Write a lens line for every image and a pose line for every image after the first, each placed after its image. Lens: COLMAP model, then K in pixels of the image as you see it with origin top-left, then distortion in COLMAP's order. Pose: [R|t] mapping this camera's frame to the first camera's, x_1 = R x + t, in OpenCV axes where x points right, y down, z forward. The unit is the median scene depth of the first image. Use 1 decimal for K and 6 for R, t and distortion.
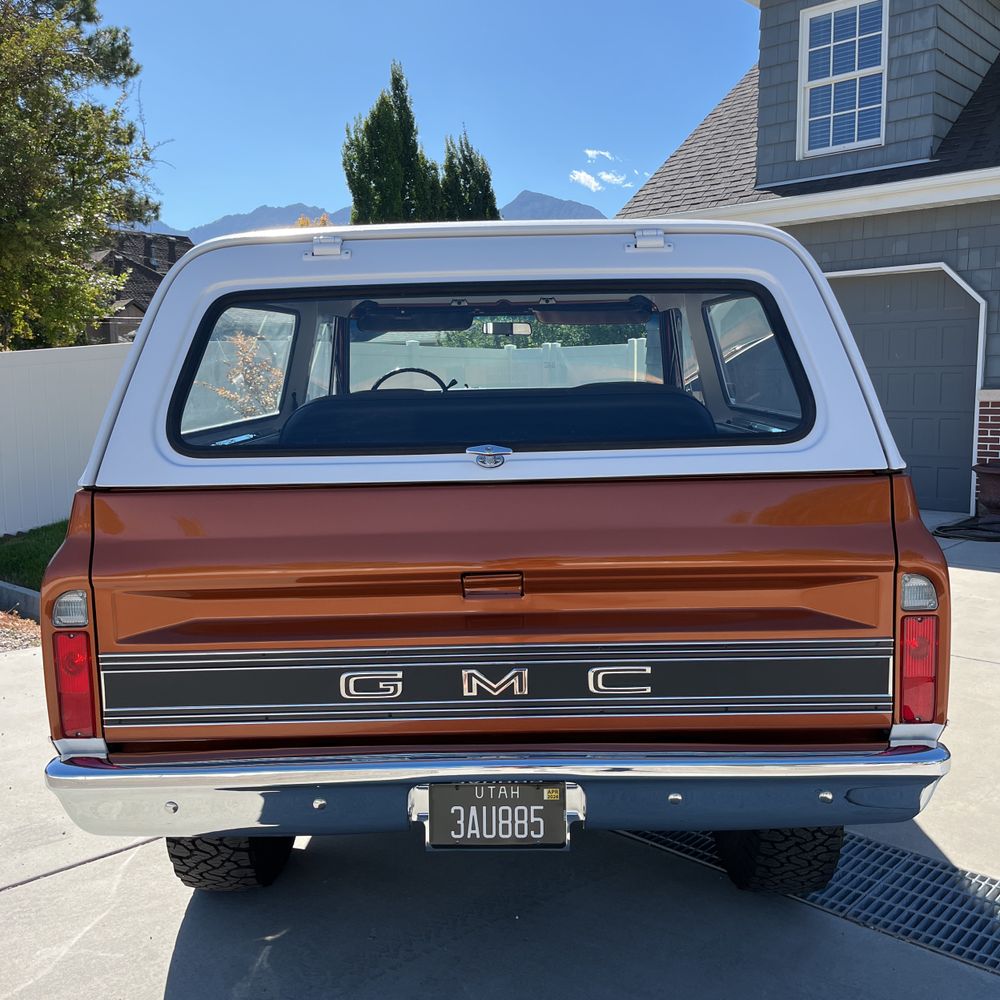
lens RADIAL K [[1014.4, 0, 498.9], [0, 1014.4, 494.6], [0, 0, 1]] dist [0.021825, 0.000000]
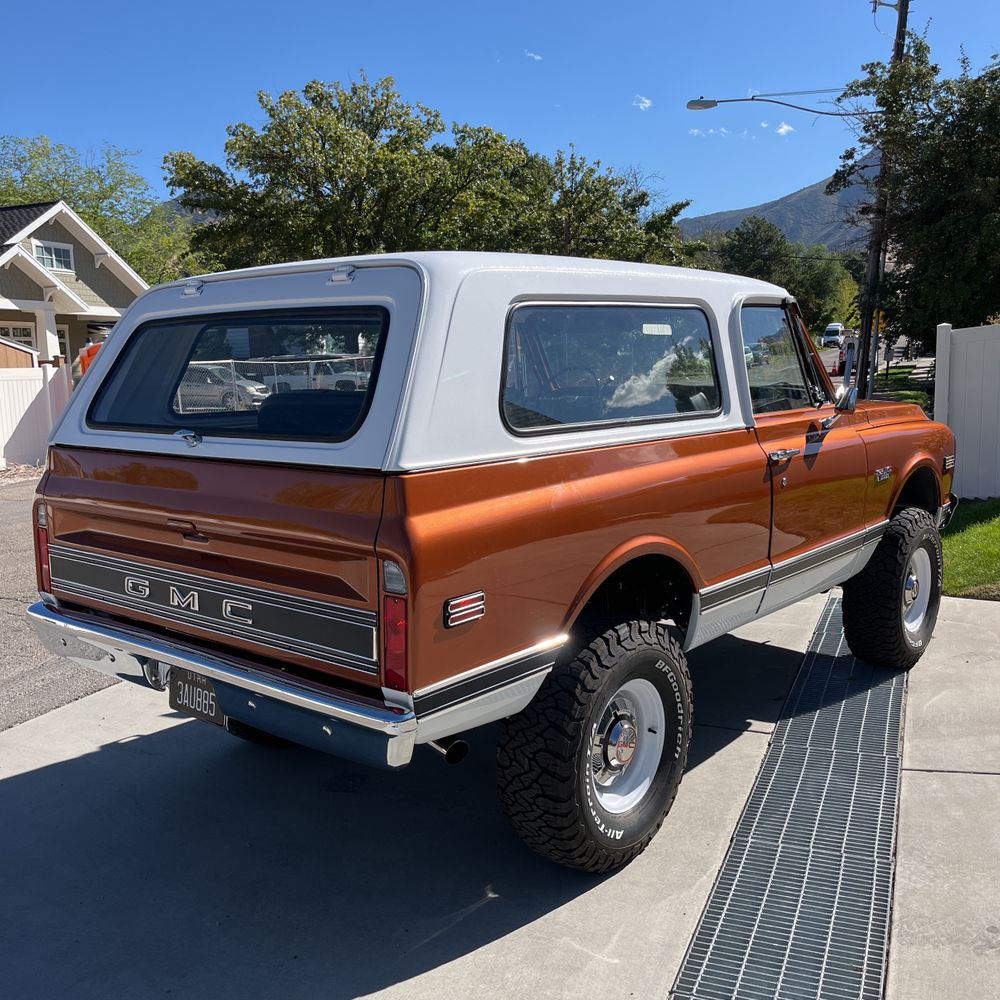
lens RADIAL K [[1014.4, 0, 502.8], [0, 1014.4, 502.5], [0, 0, 1]] dist [0.021825, 0.000000]
pose [[0.782367, 0.101584, -0.614477, 1.202370], [-0.082805, 0.994816, 0.059032, -0.068309], [0.617288, 0.004697, 0.786723, 0.157838]]
